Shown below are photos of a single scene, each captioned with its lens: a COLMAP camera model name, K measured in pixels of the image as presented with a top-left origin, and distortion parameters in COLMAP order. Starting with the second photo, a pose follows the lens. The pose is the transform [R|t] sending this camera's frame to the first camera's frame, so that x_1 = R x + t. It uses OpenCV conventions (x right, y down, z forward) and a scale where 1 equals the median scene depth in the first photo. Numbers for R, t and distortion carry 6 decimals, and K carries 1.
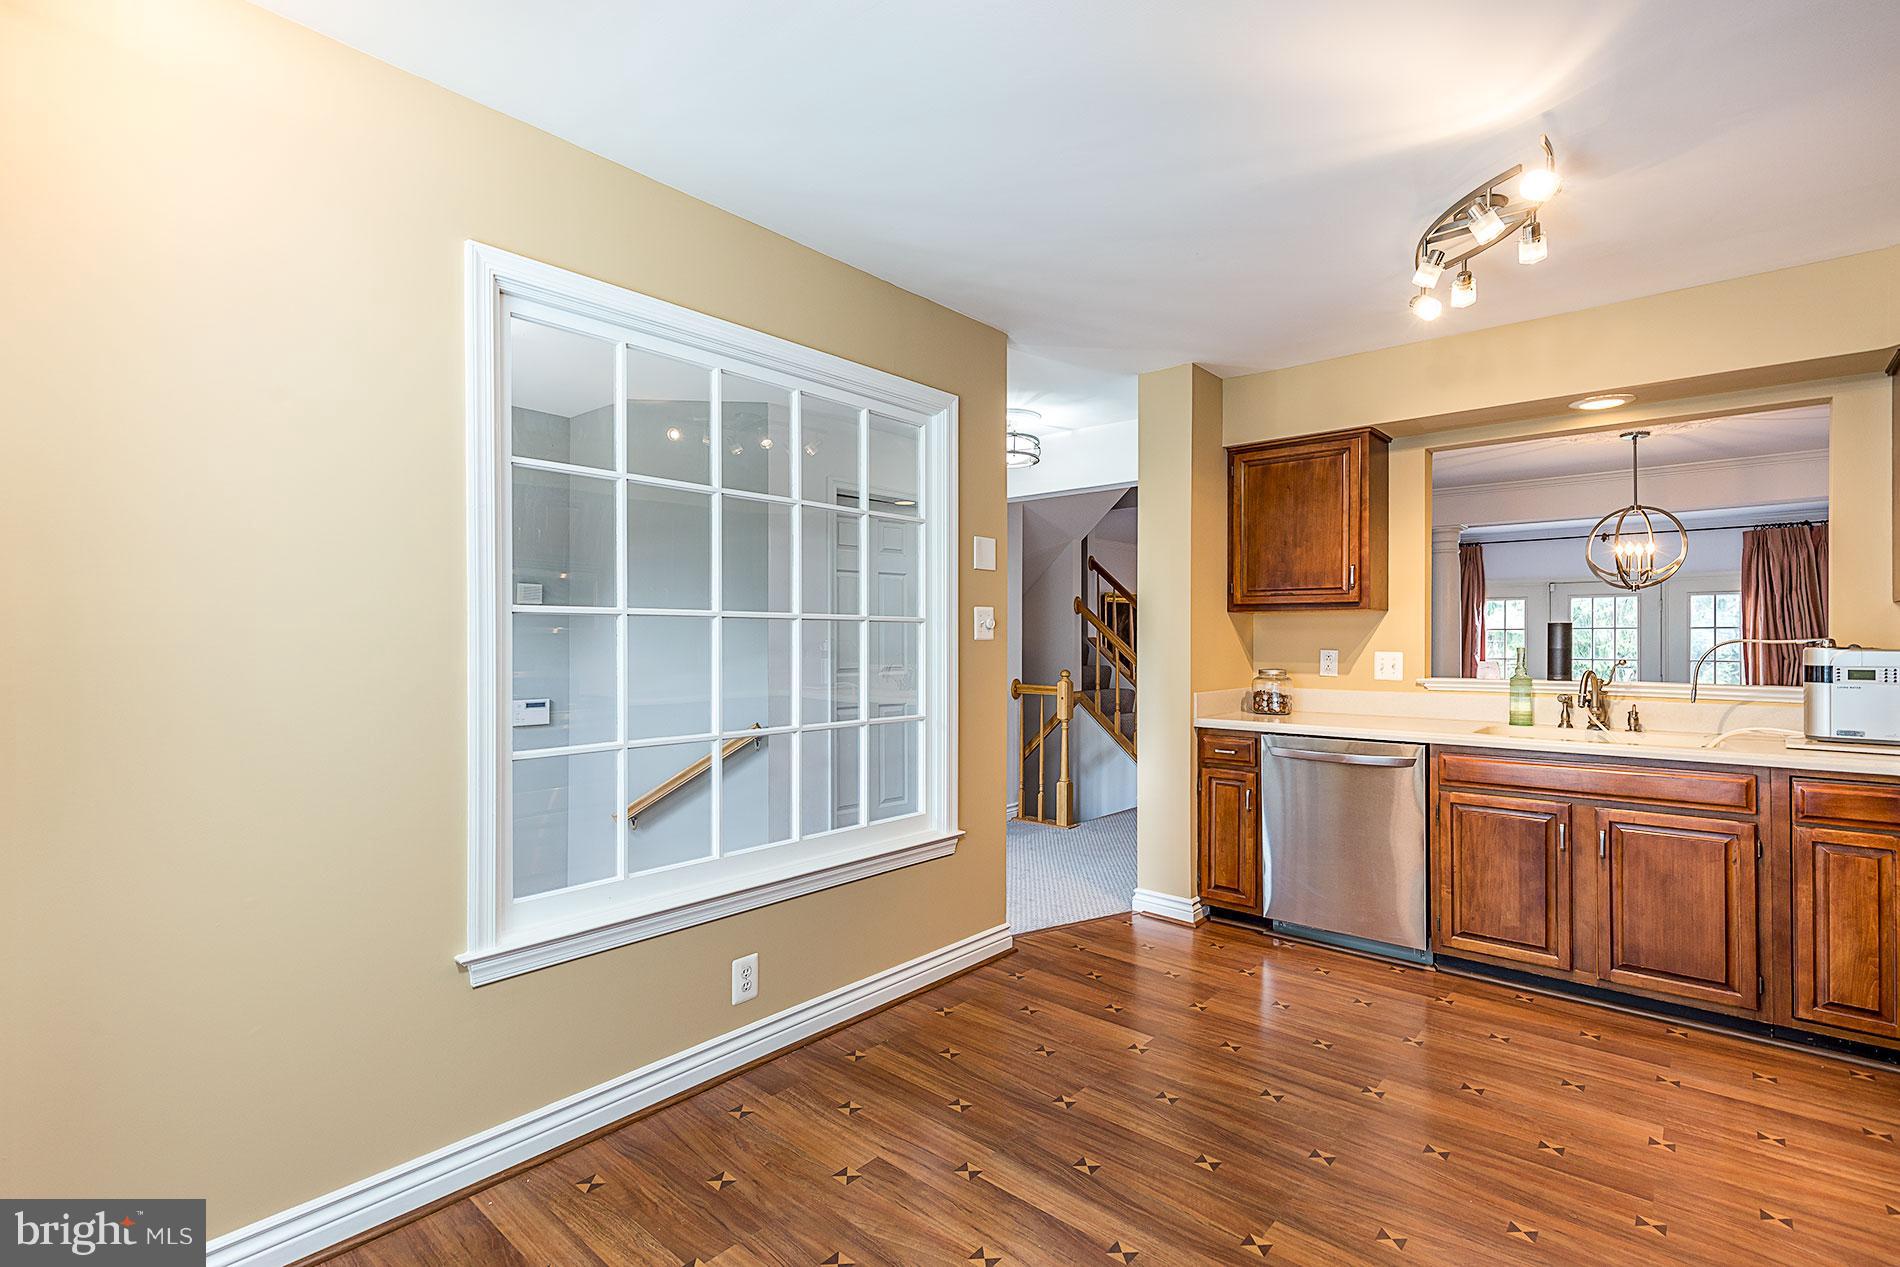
lens RADIAL K [[871.9, 0, 950.0], [0, 871.9, 633.5], [0, 0, 1]] dist [0.003957, 0.000260]
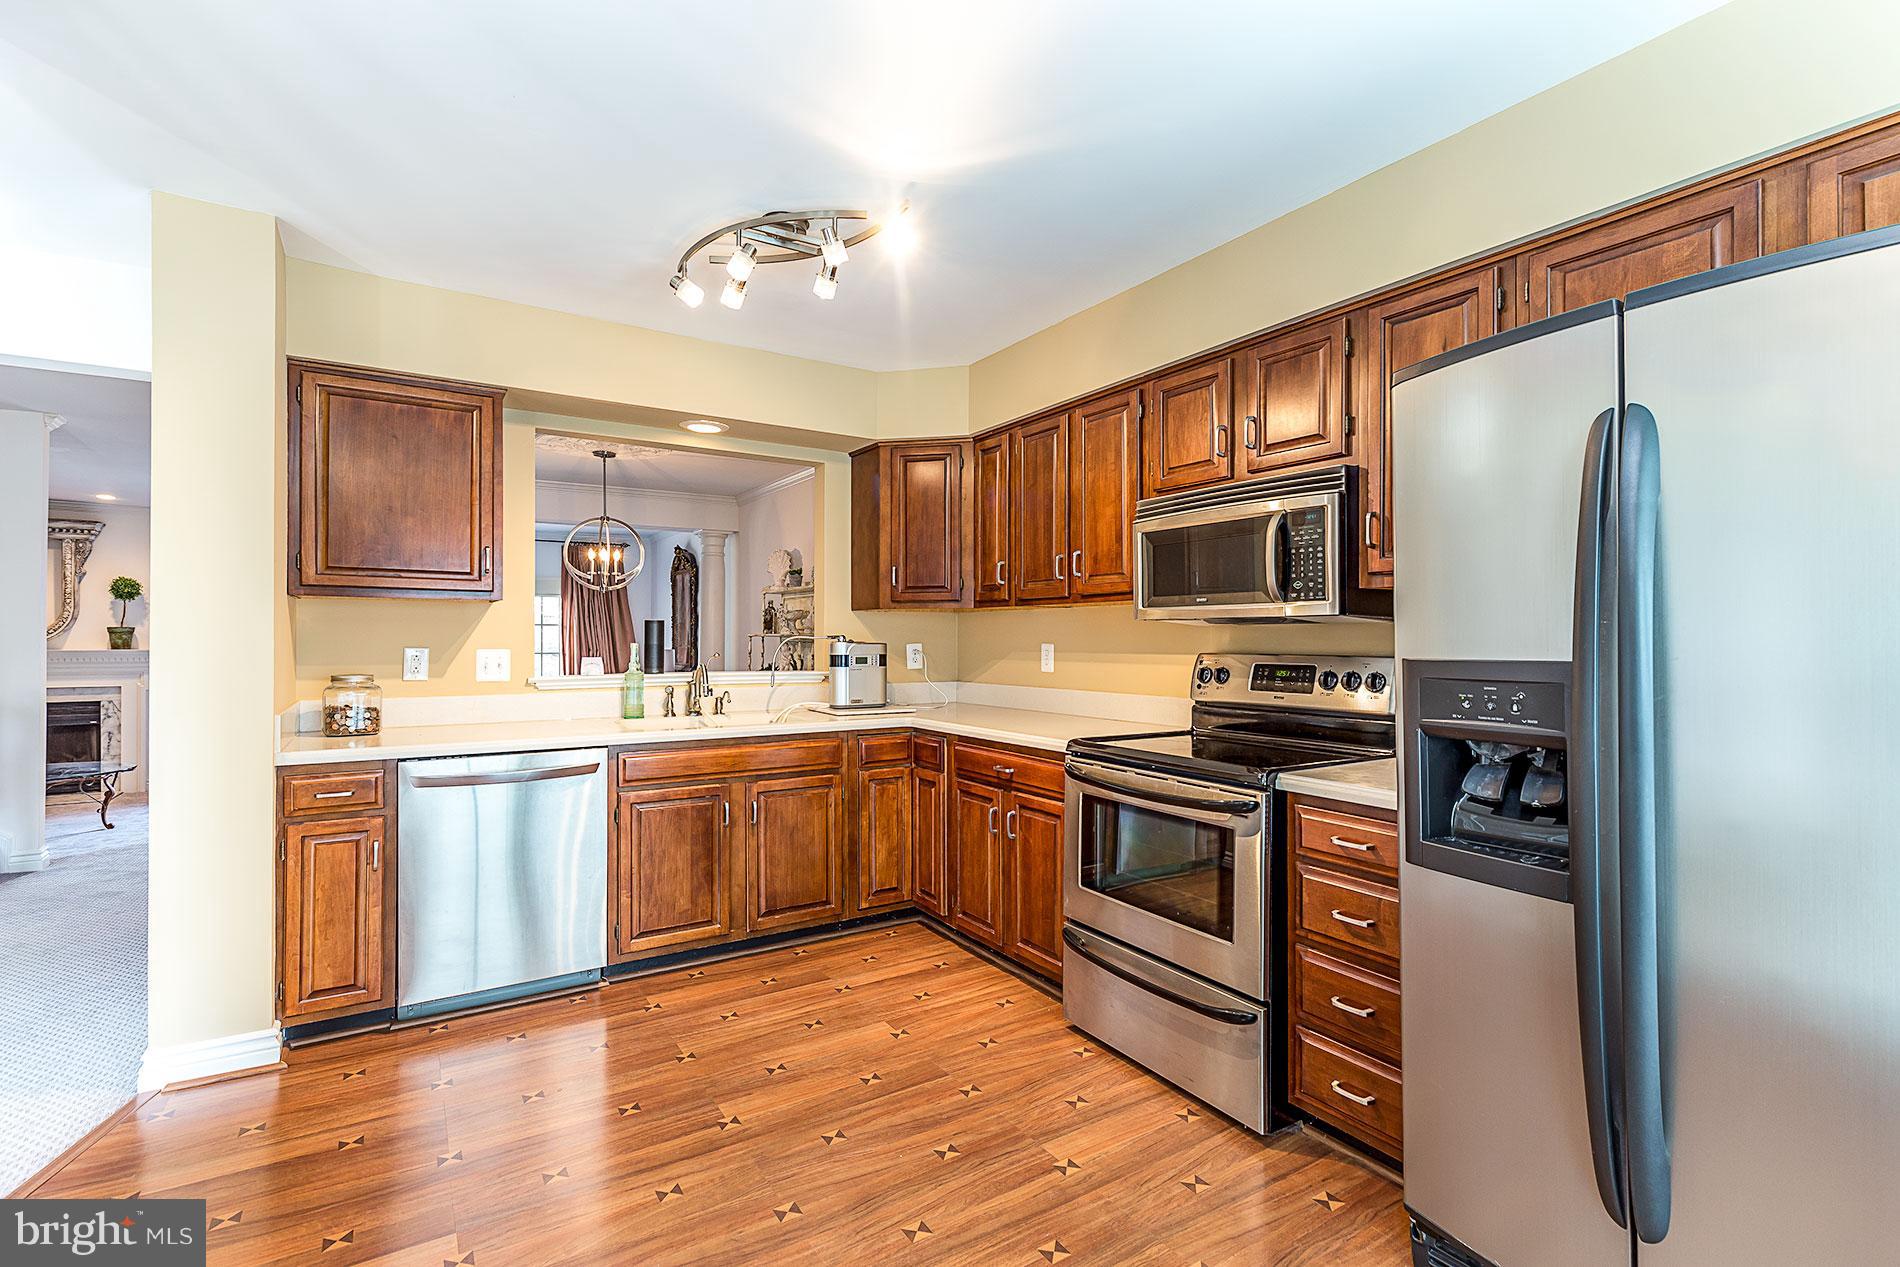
lens RADIAL K [[871.9, 0, 950.0], [0, 871.9, 633.5], [0, 0, 1]] dist [0.003957, 0.000260]
pose [[0.284057, 0.003063, 0.958803, -0.265290], [-0.009425, 0.999956, -0.000403, 0.001637], [-0.958761, -0.008922, 0.284073, 0.399608]]
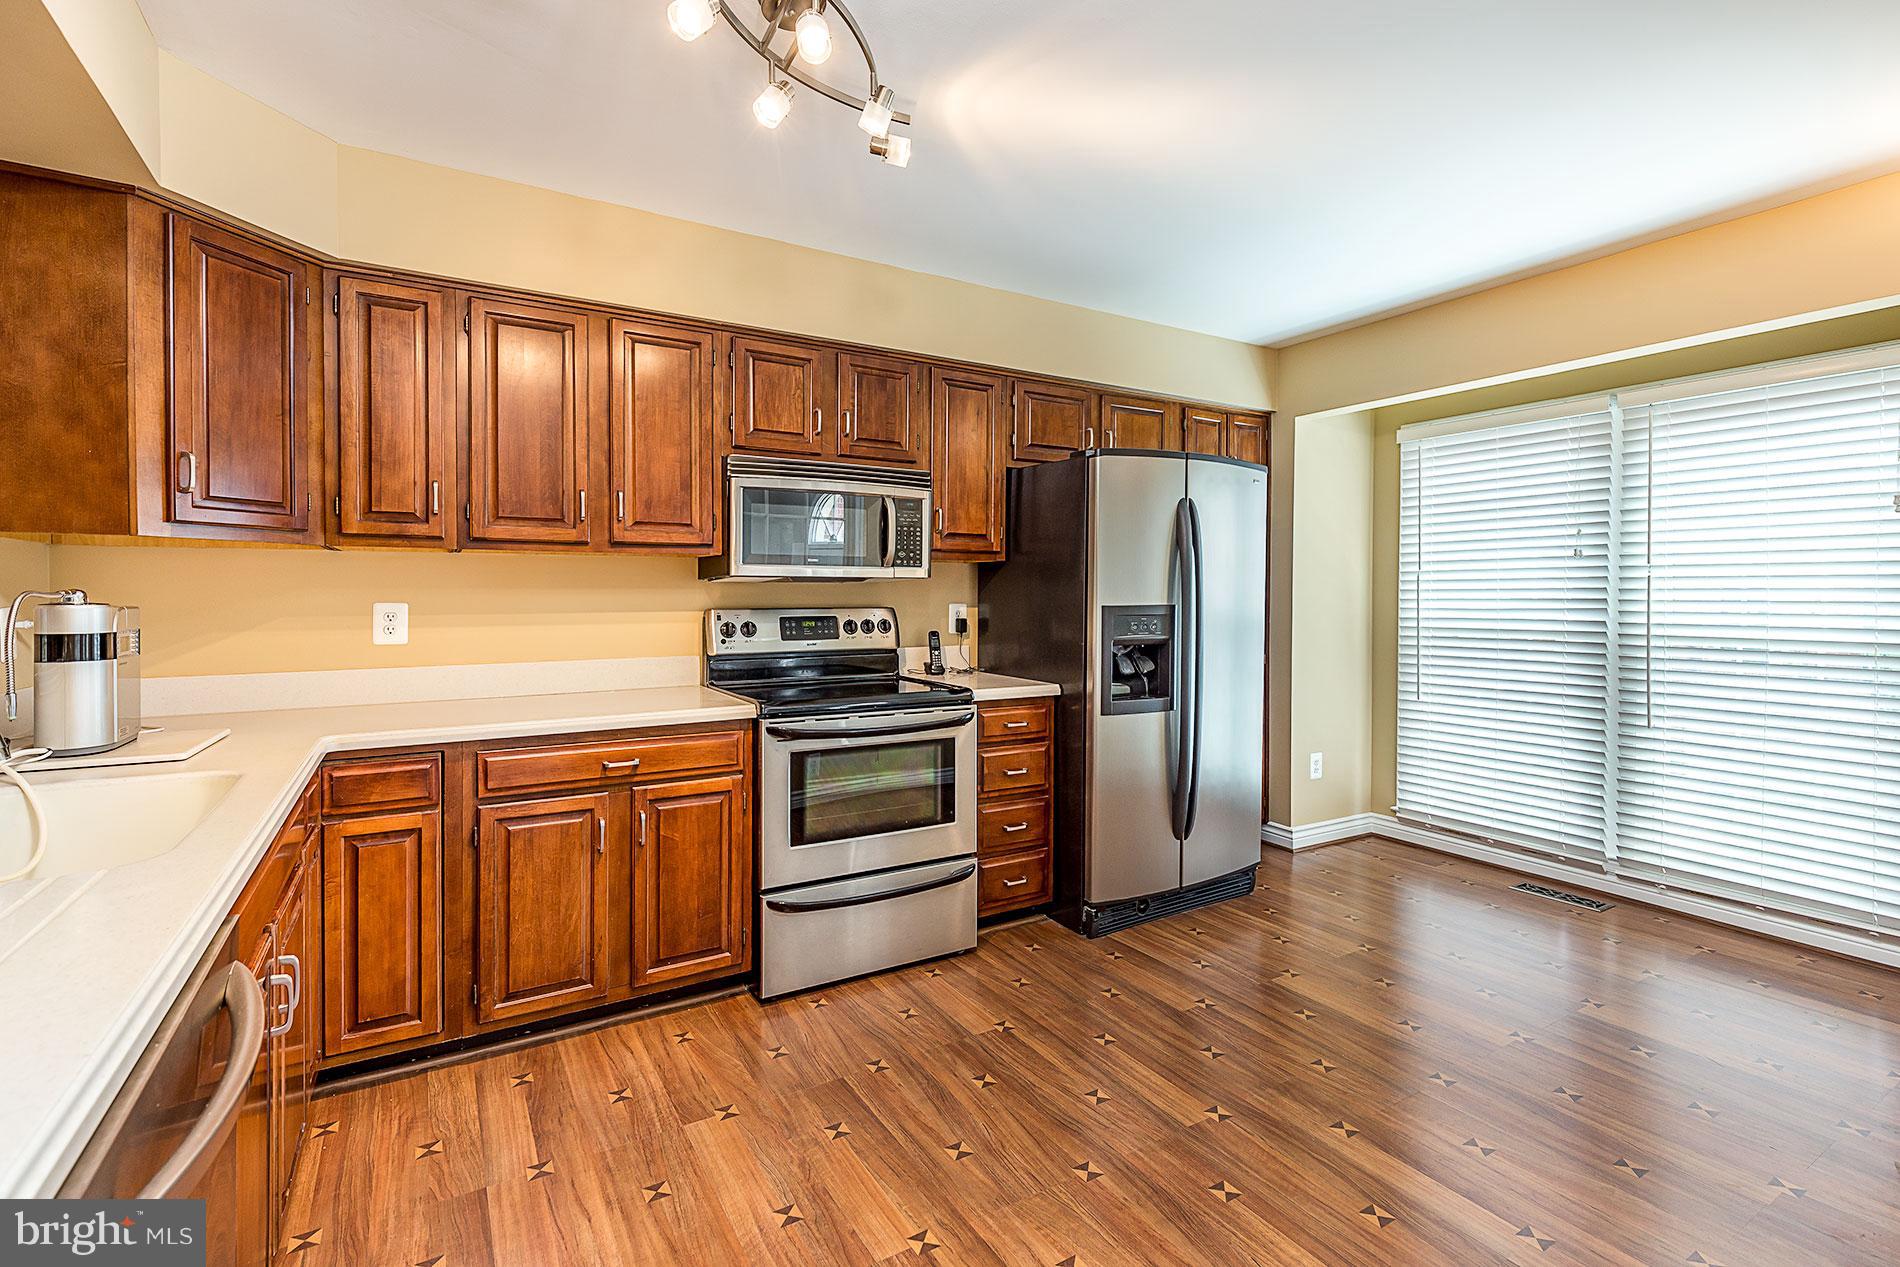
lens RADIAL K [[884.9, 0, 946.6], [0, 884.9, 597.6], [0, 0, 1]] dist [0.003144, 0.000051]
pose [[-0.953428, -0.003545, 0.301599, 0.198109], [-0.004632, 0.999985, -0.002890, 0.009030], [-0.301584, -0.004153, -0.953430, 1.297752]]
